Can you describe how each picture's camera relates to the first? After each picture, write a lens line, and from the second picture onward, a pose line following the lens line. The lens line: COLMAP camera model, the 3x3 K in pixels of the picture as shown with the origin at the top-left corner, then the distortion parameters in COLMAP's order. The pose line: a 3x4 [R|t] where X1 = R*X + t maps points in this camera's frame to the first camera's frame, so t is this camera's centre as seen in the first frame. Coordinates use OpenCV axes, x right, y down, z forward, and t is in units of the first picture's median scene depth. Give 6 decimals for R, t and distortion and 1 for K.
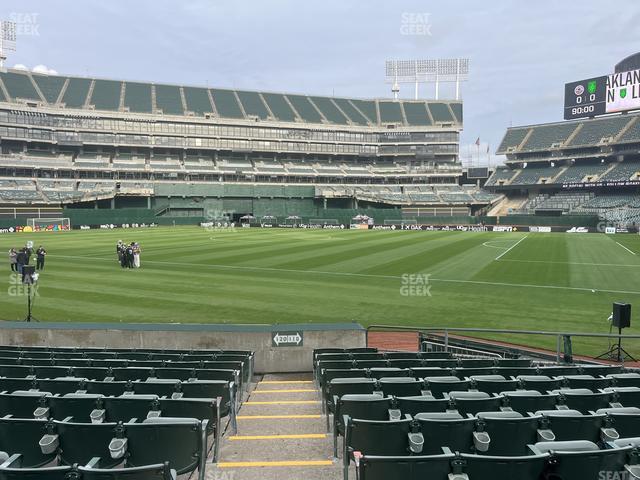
lens RADIAL K [[479.1, 0, 318.9], [0, 479.1, 244.5], [0, 0, 1]] dist [0.055647, -0.072143]
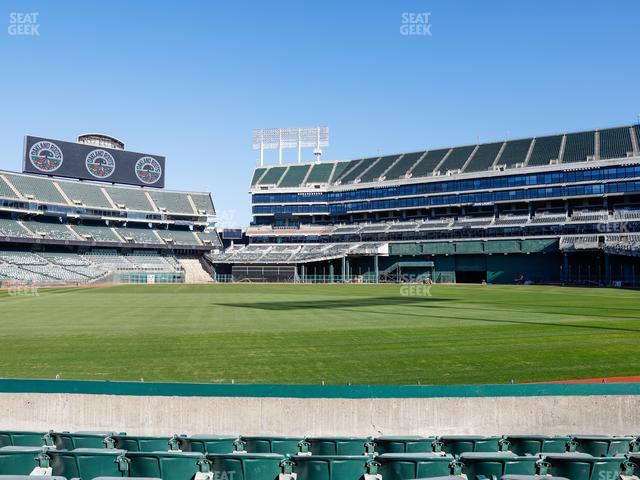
lens RADIAL K [[486.7, 0, 320.0], [0, 486.7, 240.0], [0, 0, 1]] dist [-0.118479, 0.094800]
pose [[0.641730, -0.047223, -0.765475, 0.344194], [-0.057853, 0.992278, -0.109715, -0.007476], [0.764745, 0.114693, 0.634043, 0.184720]]
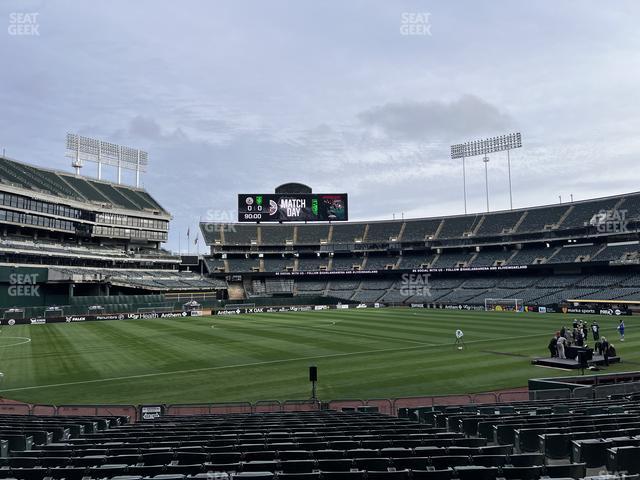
lens RADIAL K [[471.1, 0, 320.0], [0, 471.1, 240.0], [0, 0, 1]] dist [0.109901, -0.185470]
pose [[0.535988, 0.078281, 0.840588, -0.441473], [0.077509, 0.986923, -0.141331, -0.020800], [-0.840660, 0.140905, 0.522912, 0.197256]]
